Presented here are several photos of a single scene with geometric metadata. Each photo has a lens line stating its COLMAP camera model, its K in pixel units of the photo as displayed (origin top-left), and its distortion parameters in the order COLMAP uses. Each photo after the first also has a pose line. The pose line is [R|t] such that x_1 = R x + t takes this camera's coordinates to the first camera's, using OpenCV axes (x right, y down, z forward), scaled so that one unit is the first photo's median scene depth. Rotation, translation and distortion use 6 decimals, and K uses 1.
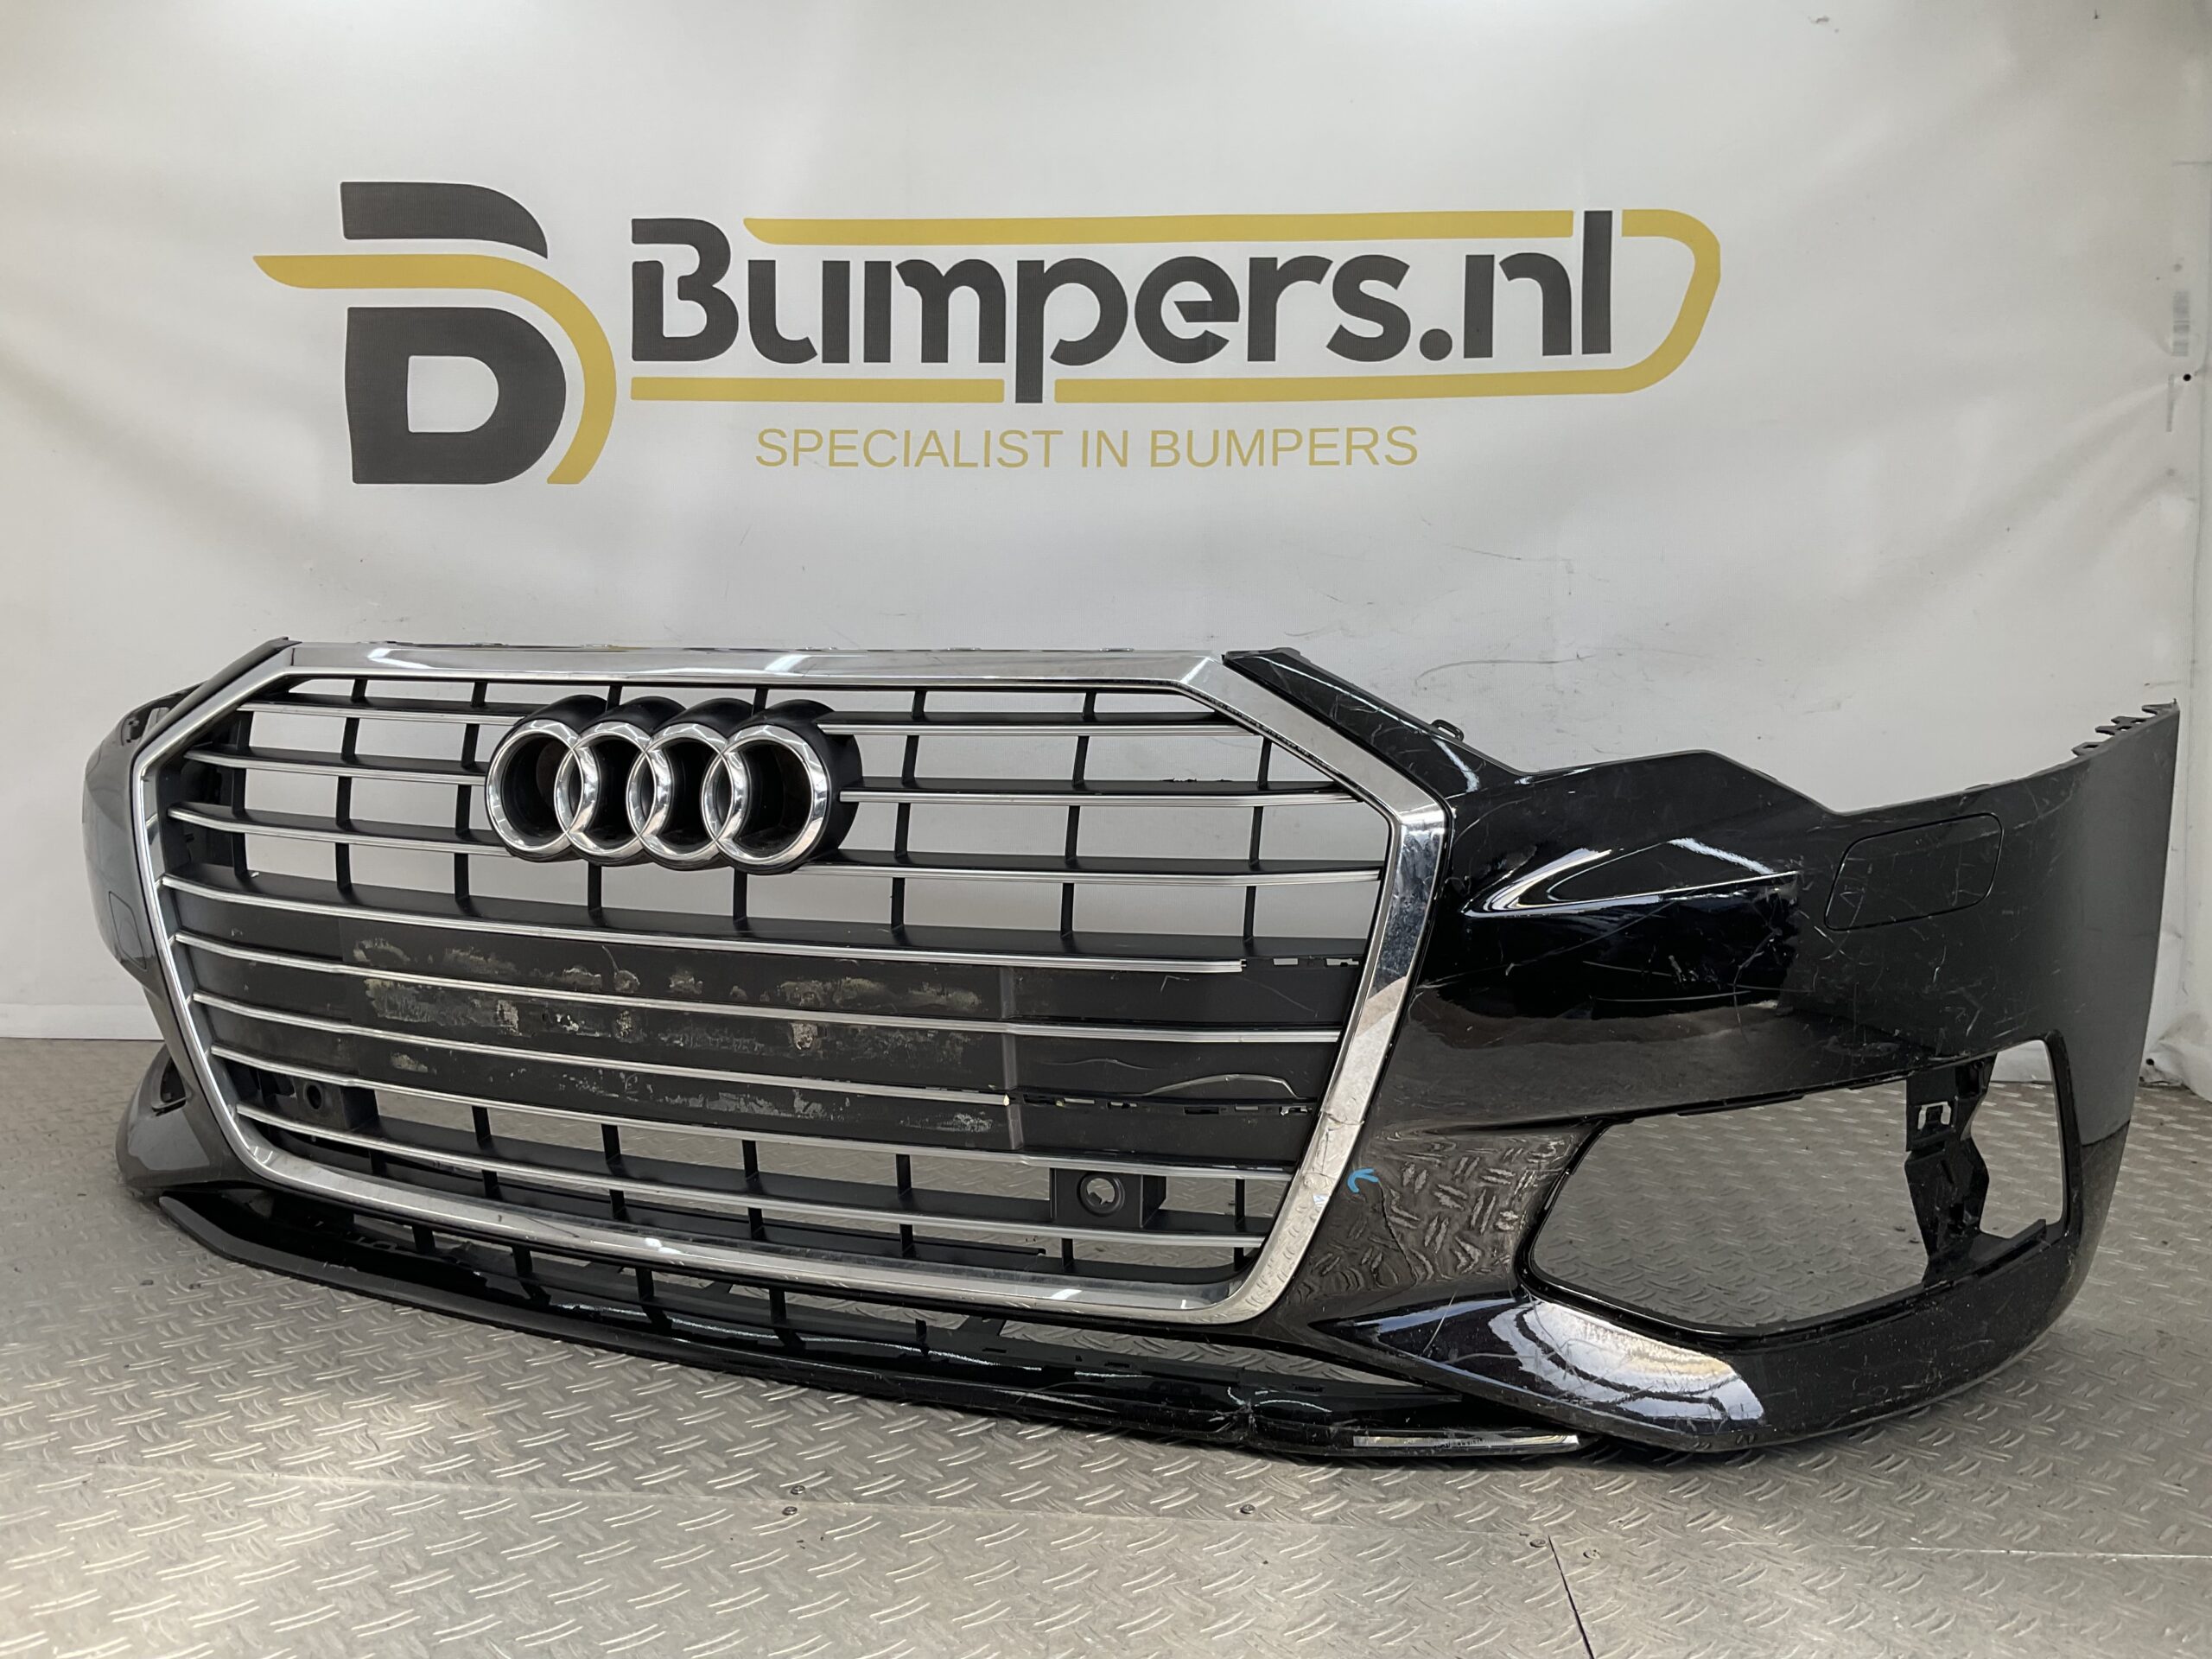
lens RADIAL K [[1824.6, 0, 1109.8], [0, 1824.6, 814.7], [0, 0, 1]] dist [0.128893, -0.298458]
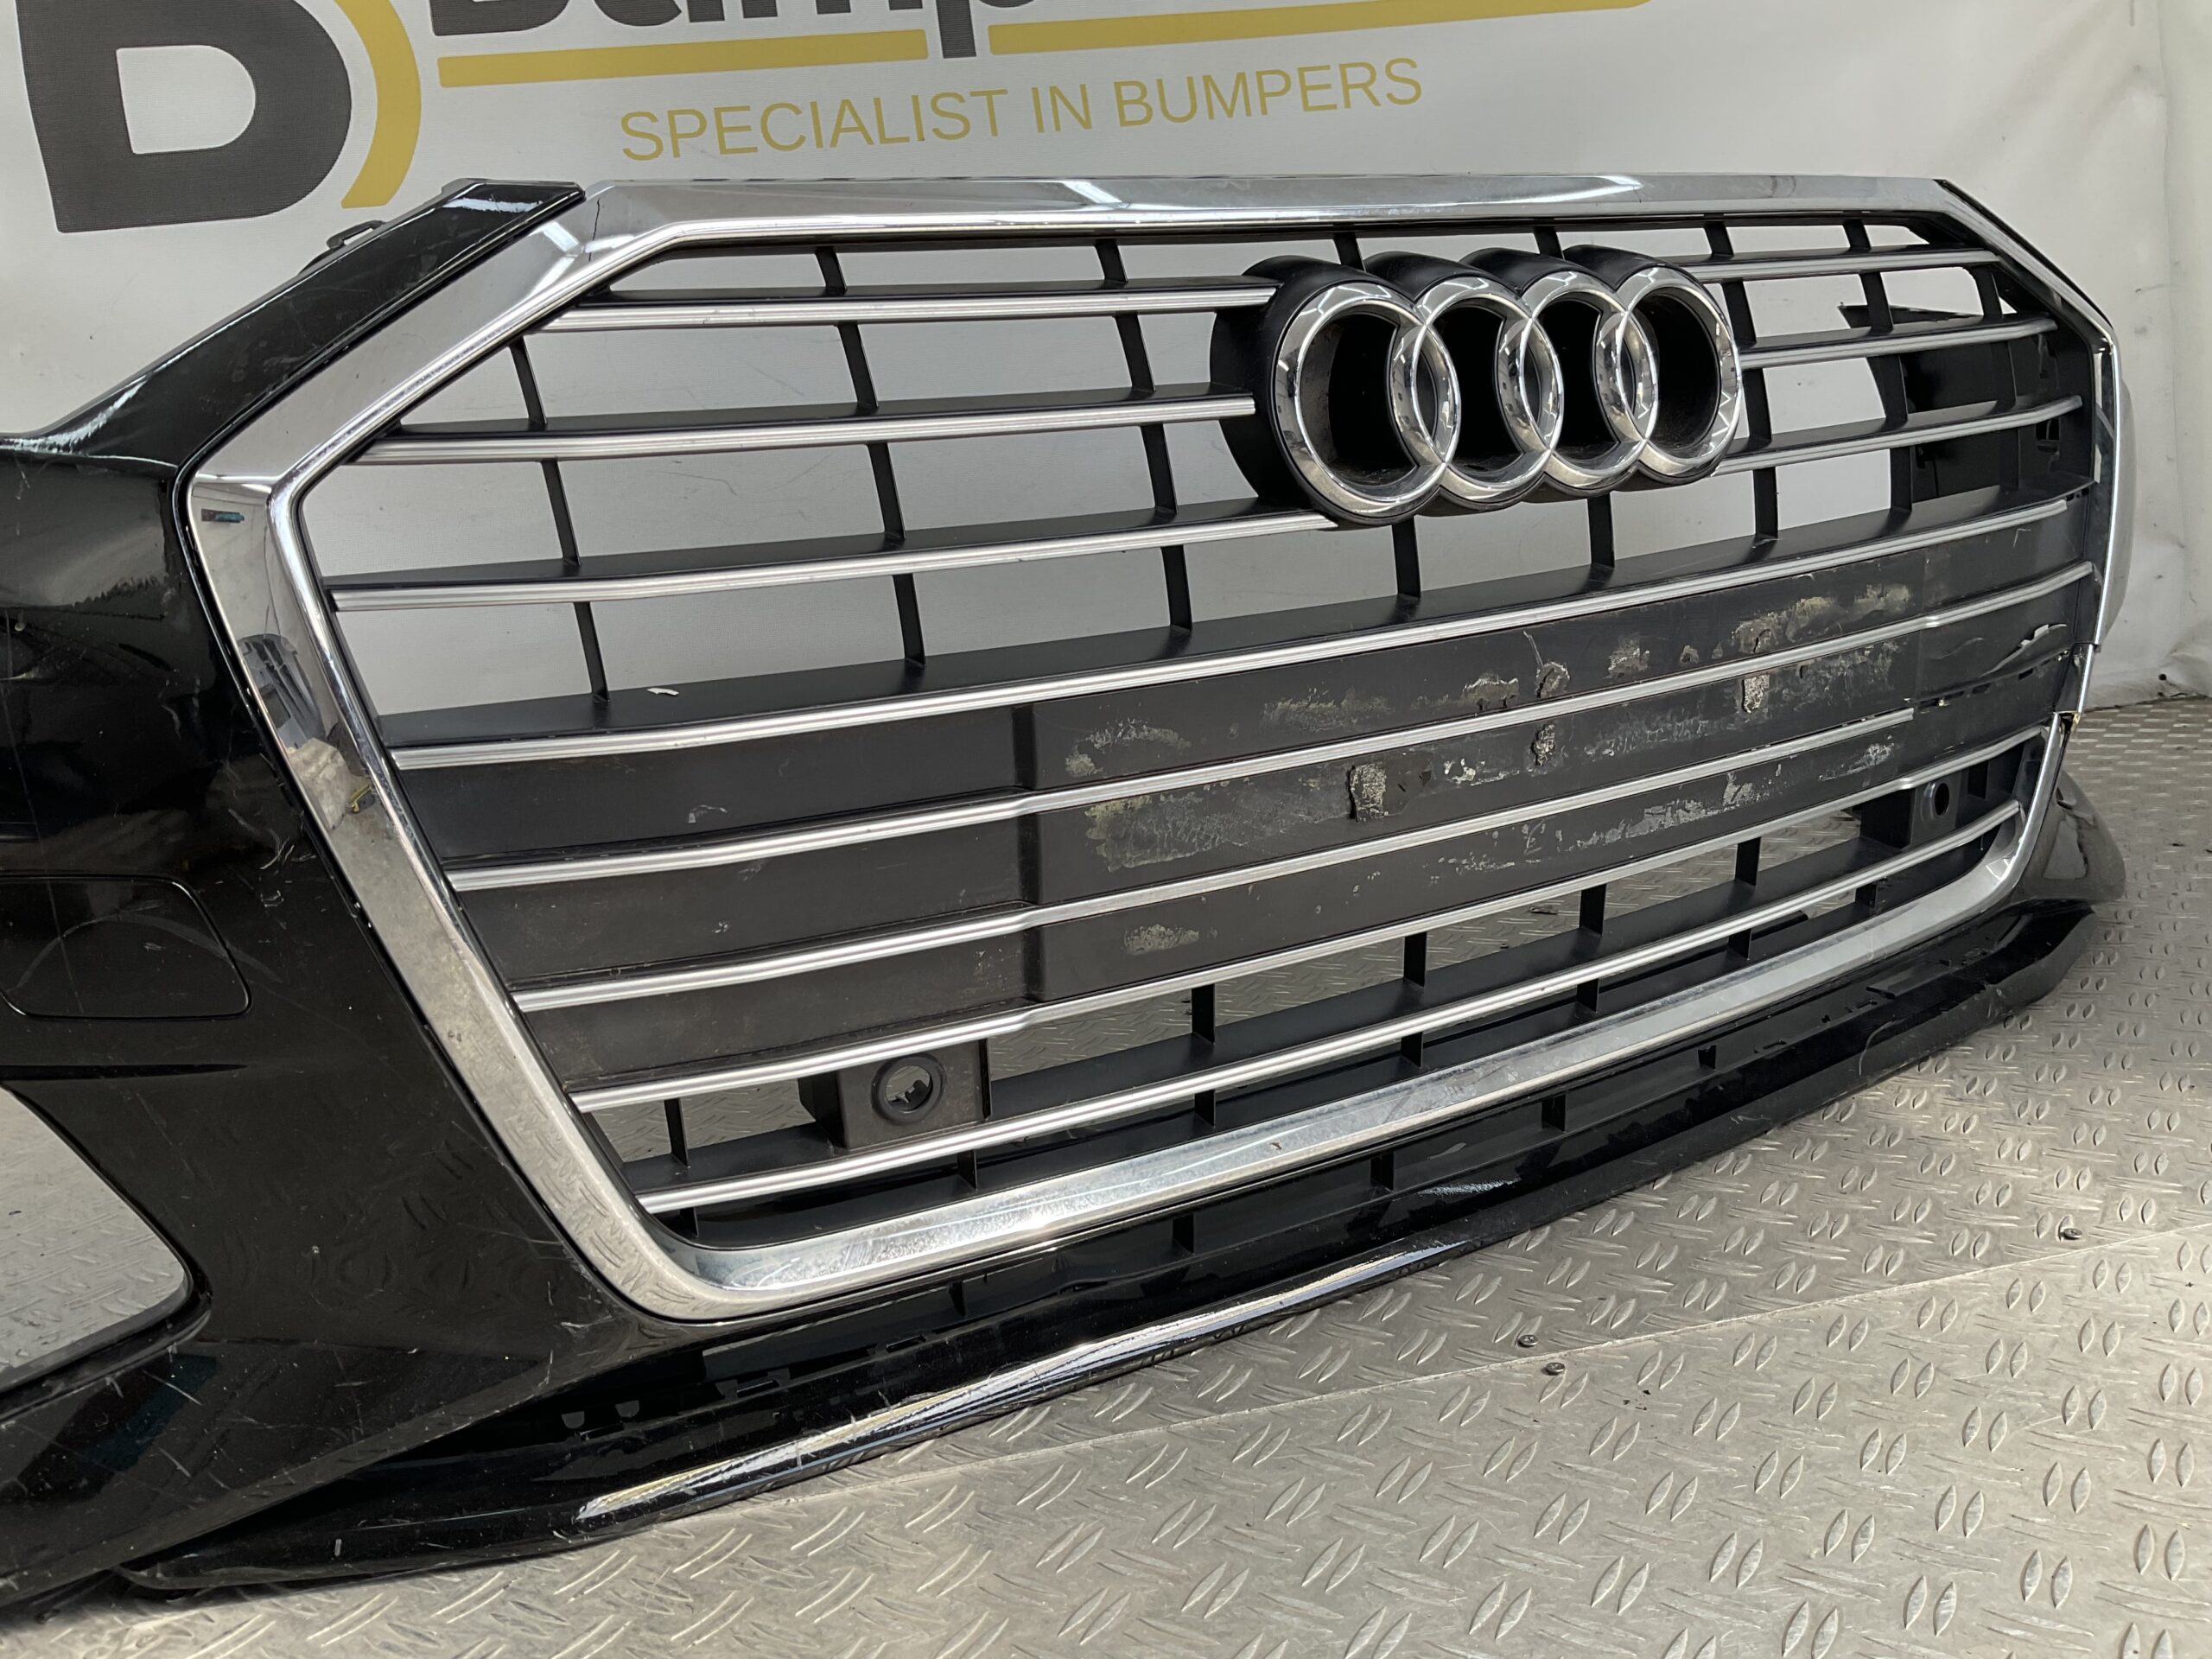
lens RADIAL K [[1826.7, 0, 1110.7], [0, 1826.7, 828.1], [0, 0, 1]] dist [0.102973, -0.224210]
pose [[0.957169, -0.154578, 0.244813, -0.356992], [0.132865, 0.985772, 0.102956, 0.054166], [-0.257245, -0.066020, 0.964088, 0.272112]]
